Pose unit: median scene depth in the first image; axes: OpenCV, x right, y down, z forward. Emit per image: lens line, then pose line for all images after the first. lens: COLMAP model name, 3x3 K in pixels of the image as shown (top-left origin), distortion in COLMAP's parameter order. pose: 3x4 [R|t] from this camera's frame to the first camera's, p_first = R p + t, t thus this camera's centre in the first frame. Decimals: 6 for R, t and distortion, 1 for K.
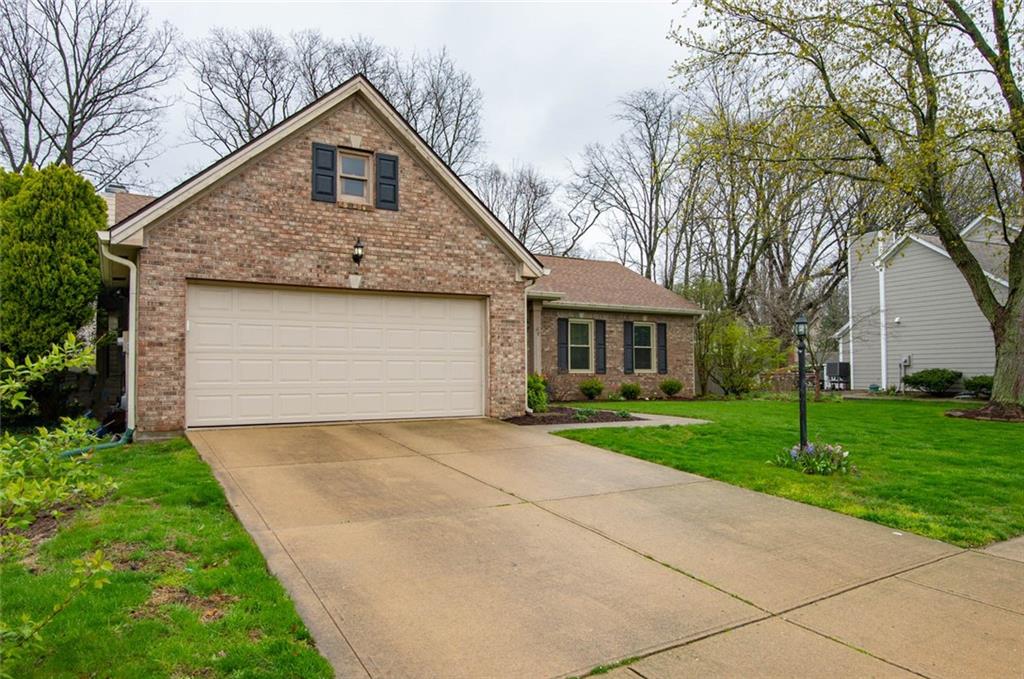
lens RADIAL K [[704.2, 0, 512.0], [0, 704.2, 339.5], [0, 0, 1]] dist [-0.001312, -0.000087]
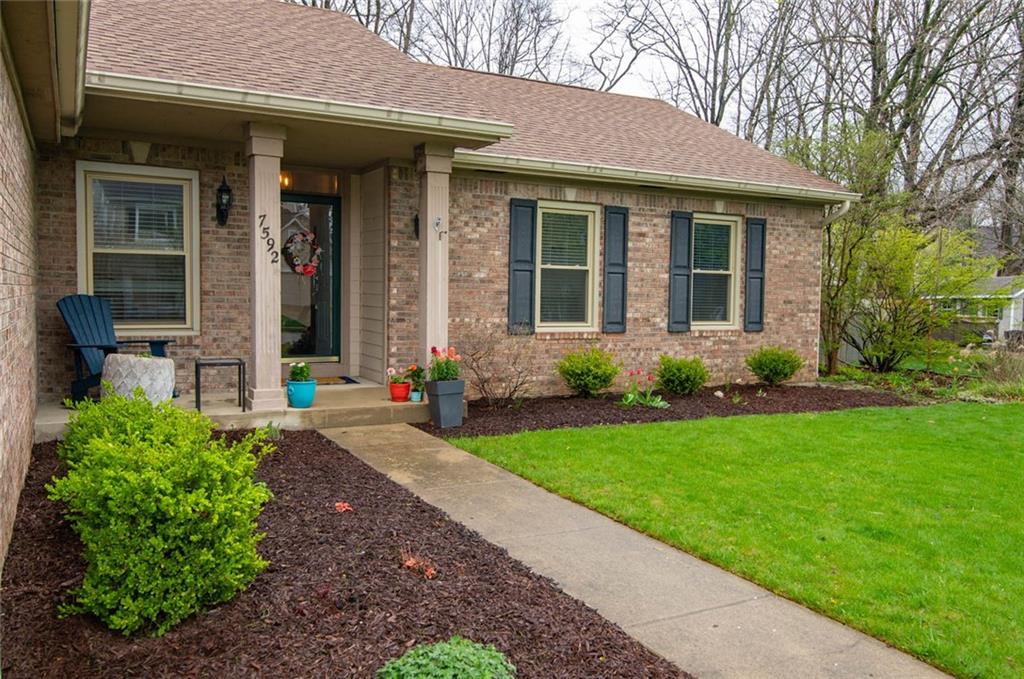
lens RADIAL K [[860.7, 0, 512.0], [0, 860.7, 339.5], [0, 0, 1]] dist [-0.007255, -0.001833]
pose [[0.999608, 0.018628, -0.020901, 0.071191], [-0.016366, 0.994485, 0.103594, -0.000851], [0.022715, -0.103211, 0.994400, 0.449343]]
